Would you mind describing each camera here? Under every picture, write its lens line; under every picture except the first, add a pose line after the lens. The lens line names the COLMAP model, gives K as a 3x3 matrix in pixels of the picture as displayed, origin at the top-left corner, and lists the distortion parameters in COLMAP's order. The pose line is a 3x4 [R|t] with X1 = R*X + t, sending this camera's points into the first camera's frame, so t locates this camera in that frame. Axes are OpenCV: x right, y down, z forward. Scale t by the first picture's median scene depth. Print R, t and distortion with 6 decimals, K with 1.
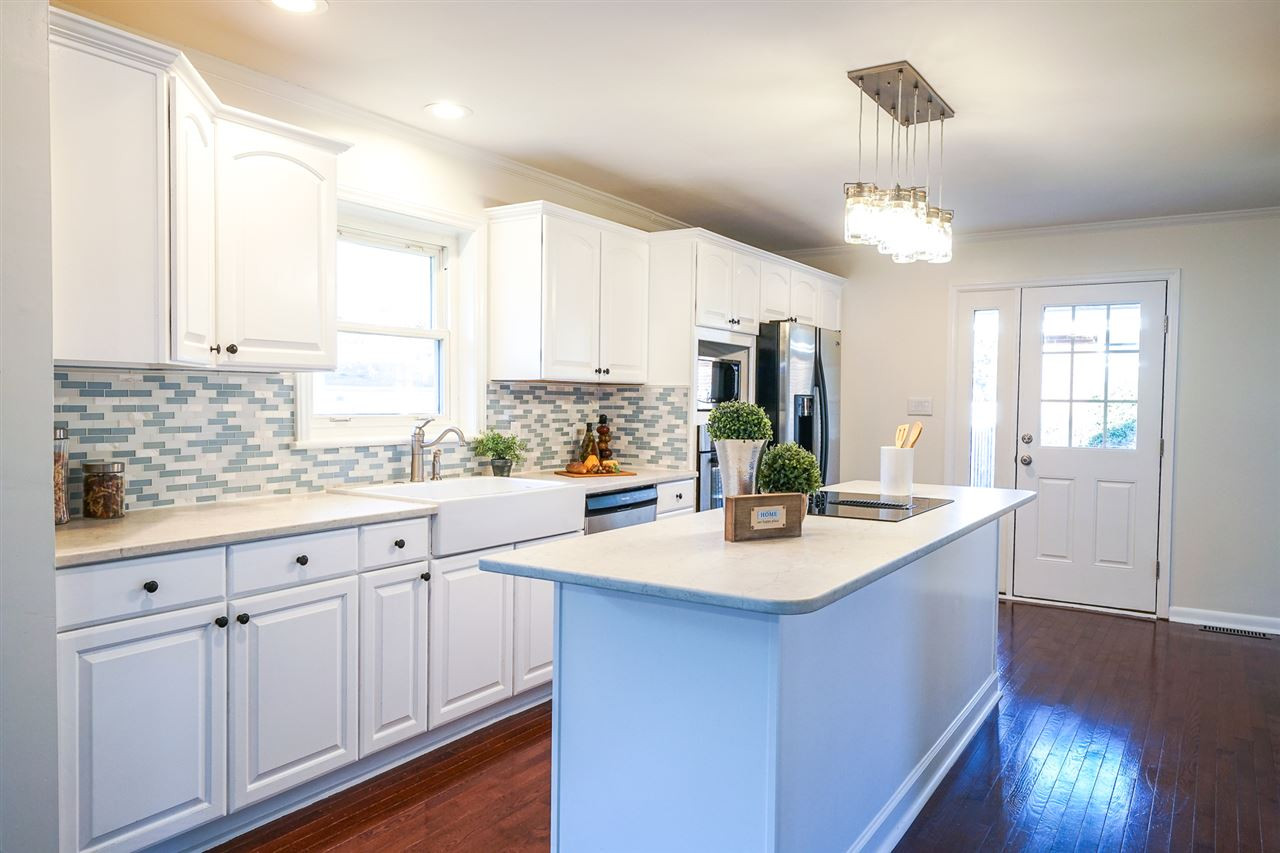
lens RADIAL K [[974.4, 0, 640.0], [0, 974.4, 426.5], [0, 0, 1]] dist [0.005871, 0.000569]
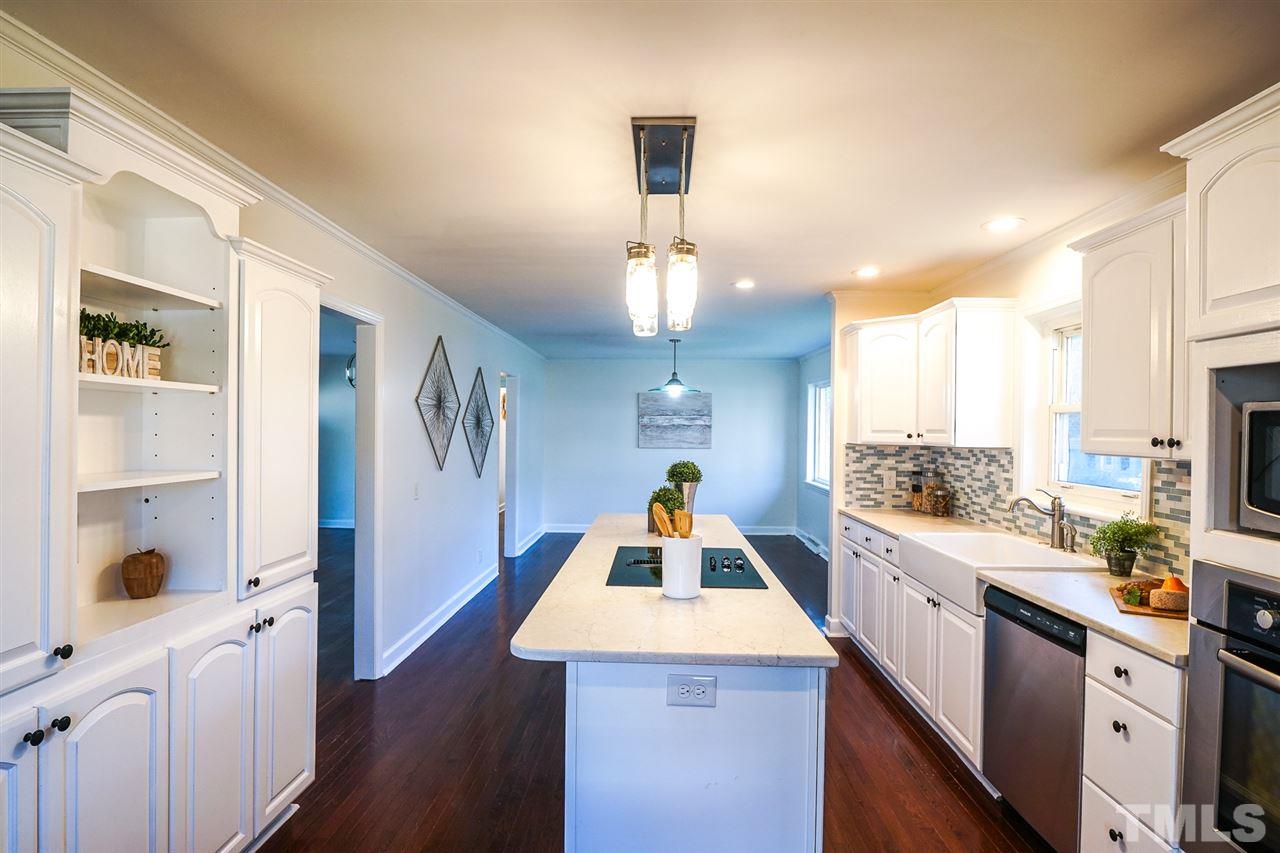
lens RADIAL K [[627.7, 0, 632.8], [0, 627.7, 430.8], [0, 0, 1]] dist [0.001100, 0.000046]
pose [[-0.869592, -0.022607, -0.493254, 0.437664], [-0.036504, 0.999161, 0.018562, -0.057002], [0.492420, 0.034147, -0.869687, 1.135001]]
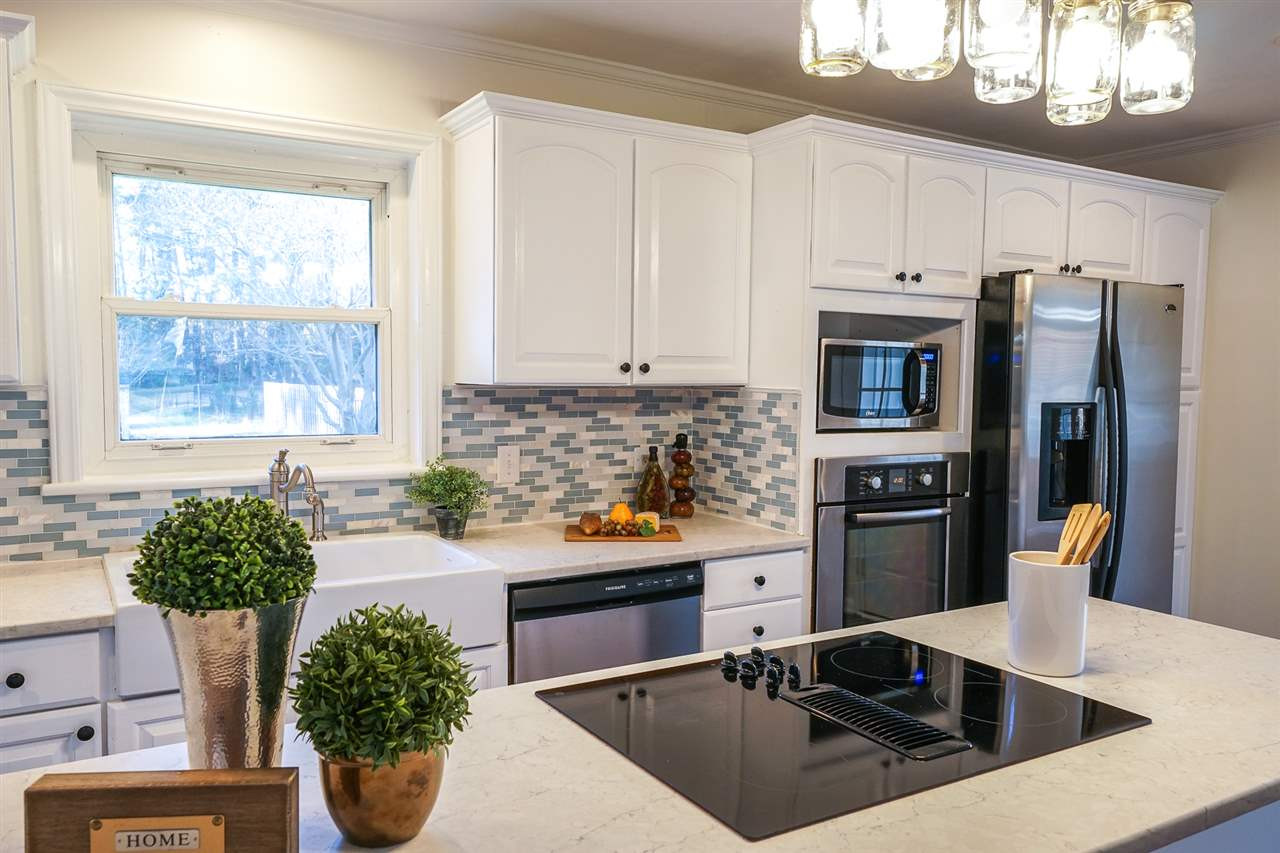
lens RADIAL K [[974.4, 0, 640.0], [0, 974.4, 426.5], [0, 0, 1]] dist [0.005871, 0.000569]
pose [[0.883868, 0.027140, -0.466949, 0.242218], [-0.012808, 0.999345, 0.033840, -0.039138], [0.467561, -0.023929, 0.883637, 0.442754]]
